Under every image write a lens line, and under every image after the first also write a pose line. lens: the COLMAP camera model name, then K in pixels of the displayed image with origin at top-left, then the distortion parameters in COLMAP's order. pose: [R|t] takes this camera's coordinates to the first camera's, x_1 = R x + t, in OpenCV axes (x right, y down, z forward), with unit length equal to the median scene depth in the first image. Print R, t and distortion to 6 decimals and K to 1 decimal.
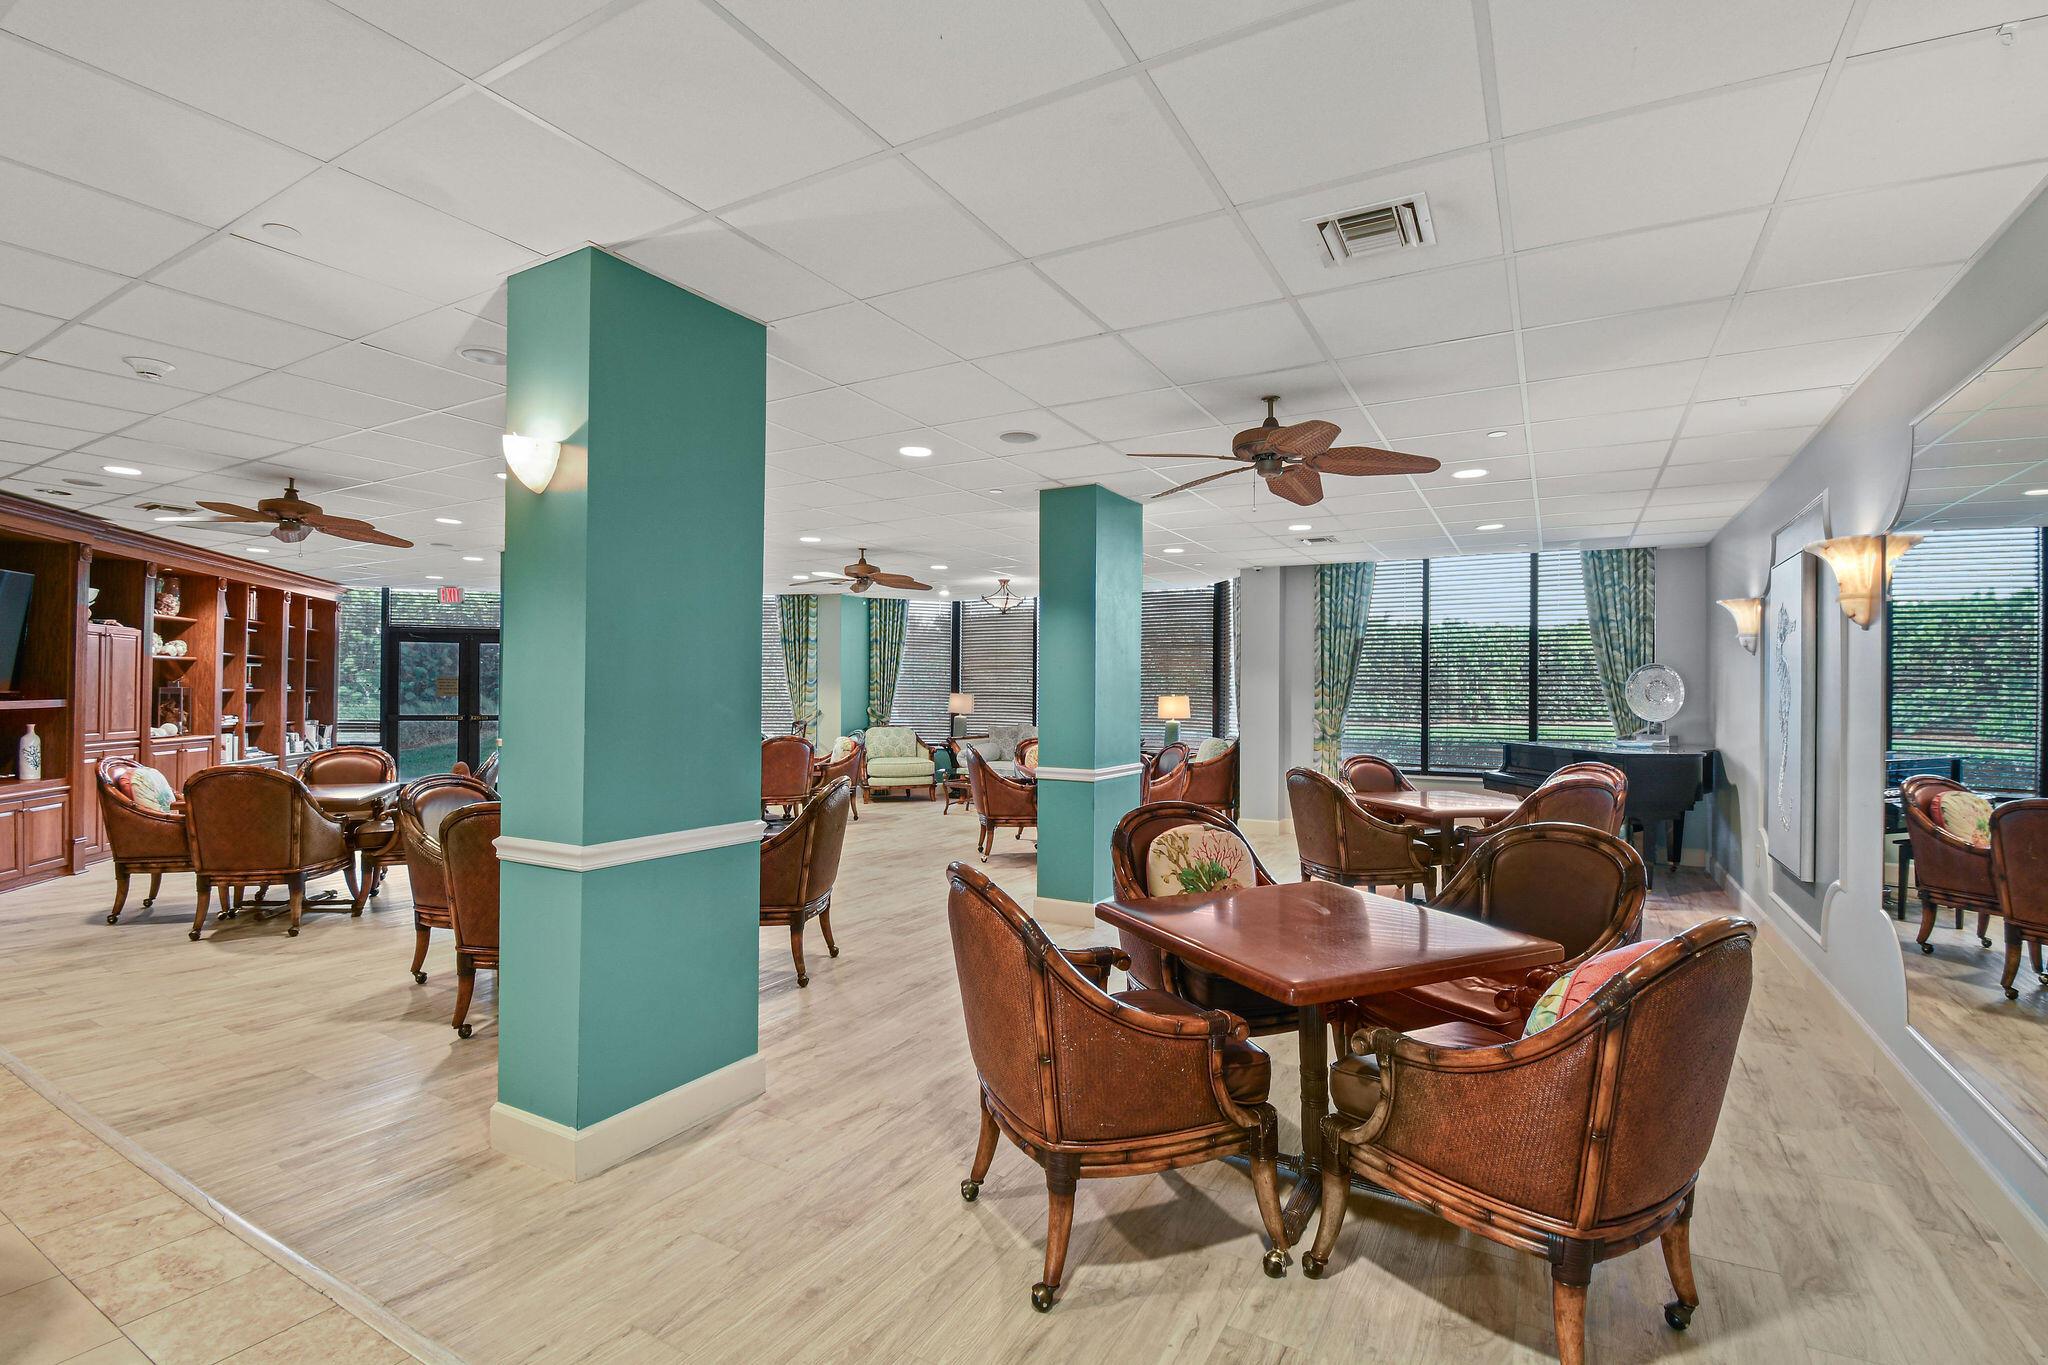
lens RADIAL K [[930.8, 0, 1012.1], [0, 930.8, 691.7], [0, 0, 1]] dist [0.014014, 0.000329]
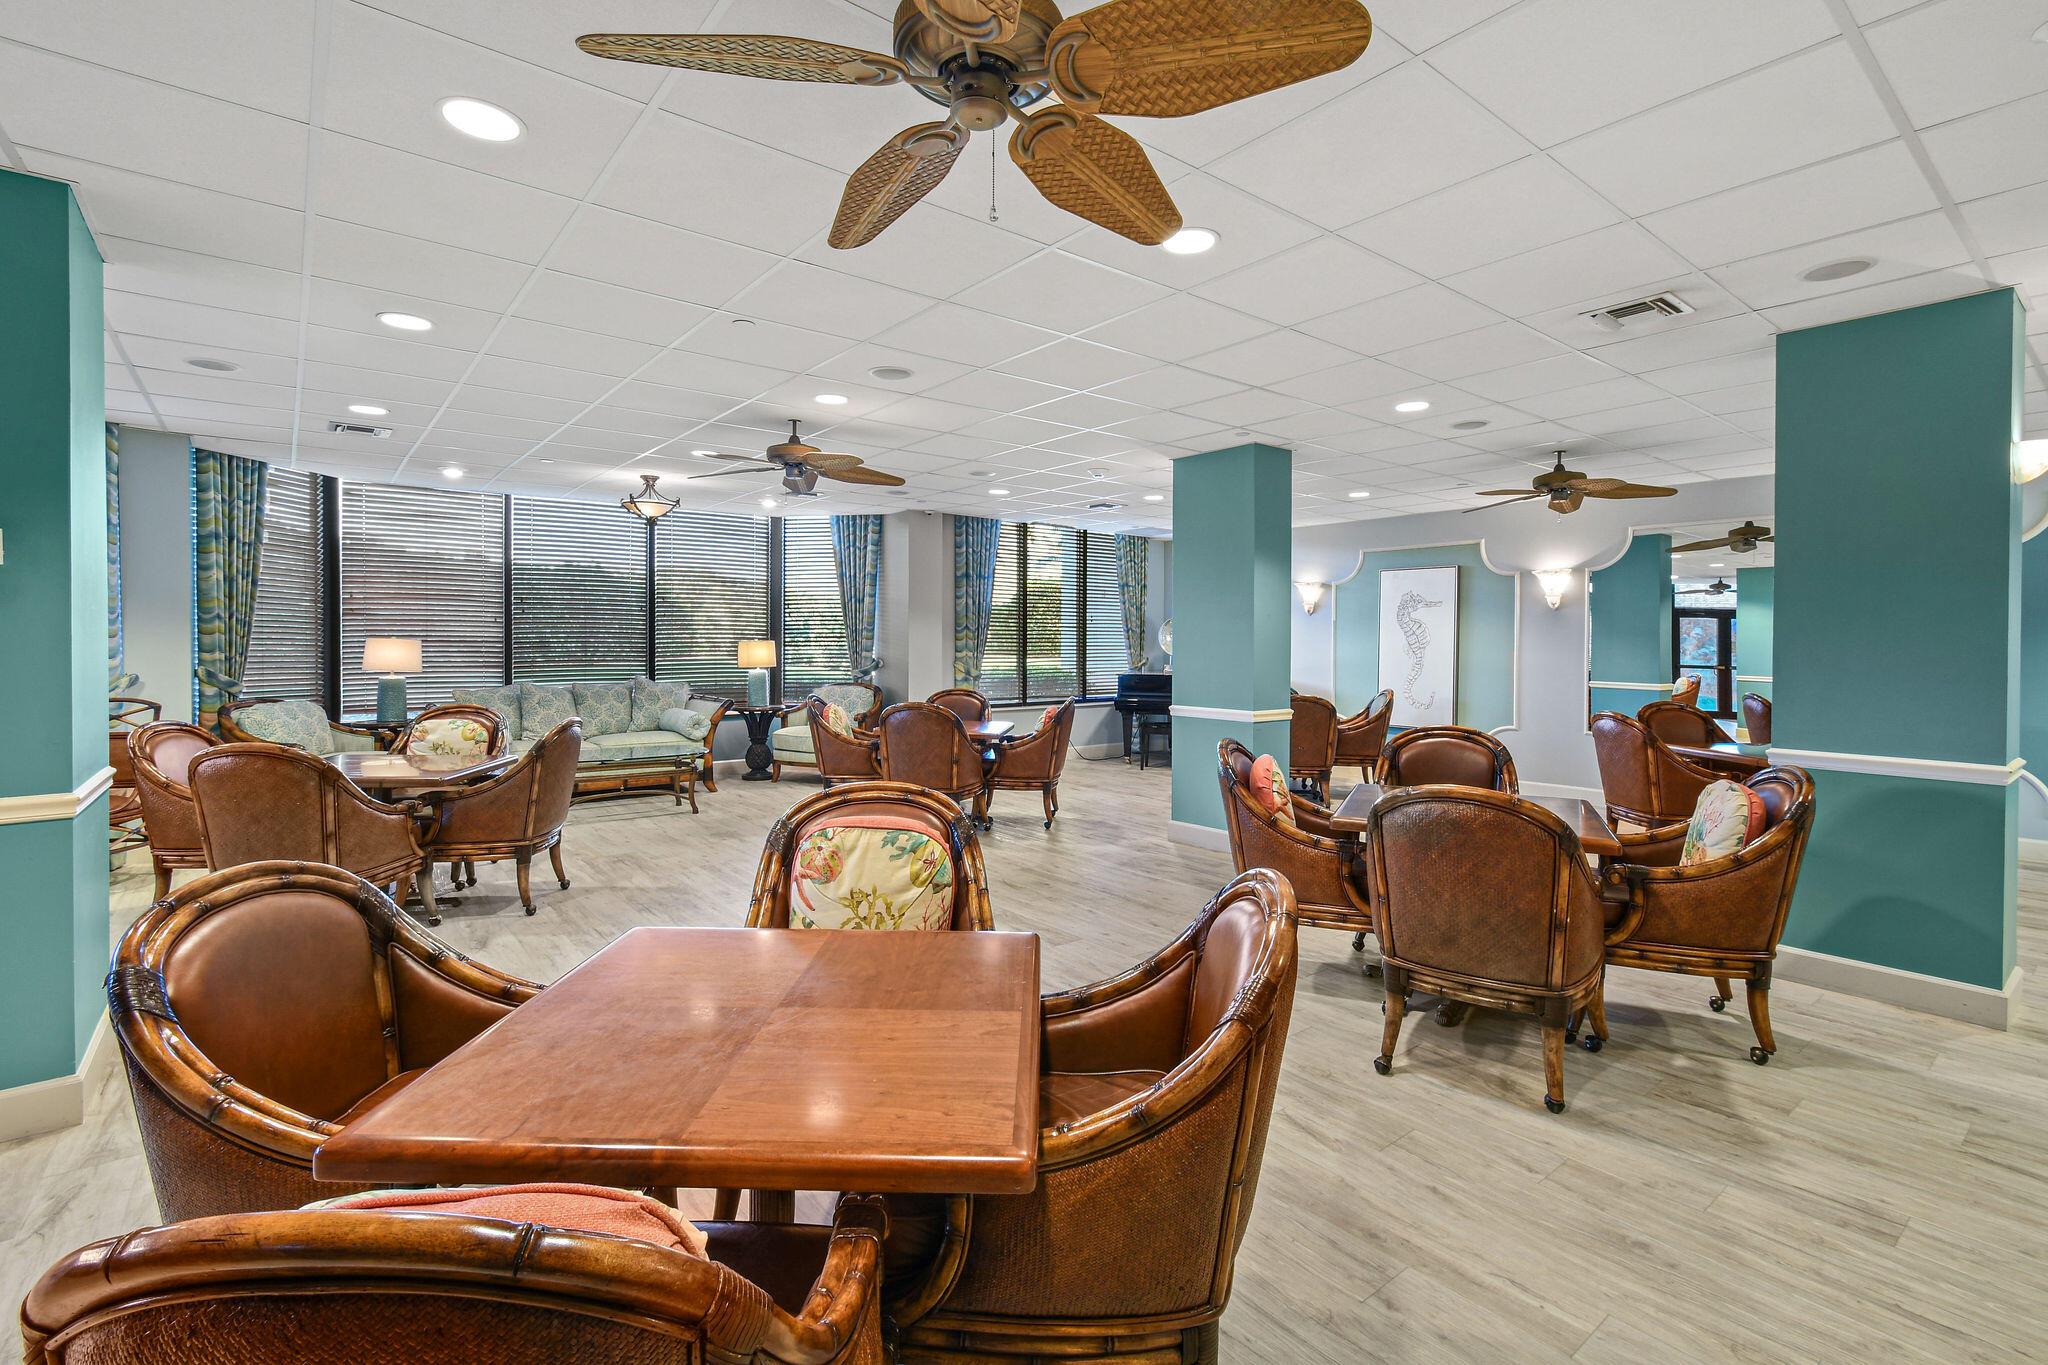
lens RADIAL K [[930.8, 0, 1018.2], [0, 930.8, 663.1], [0, 0, 1]] dist [0.014014, 0.000329]
pose [[0.343114, -0.024686, 0.938969, -1.183914], [-0.003290, 0.999617, 0.027482, -0.000851], [-0.939288, -0.012518, 0.342901, 1.003830]]
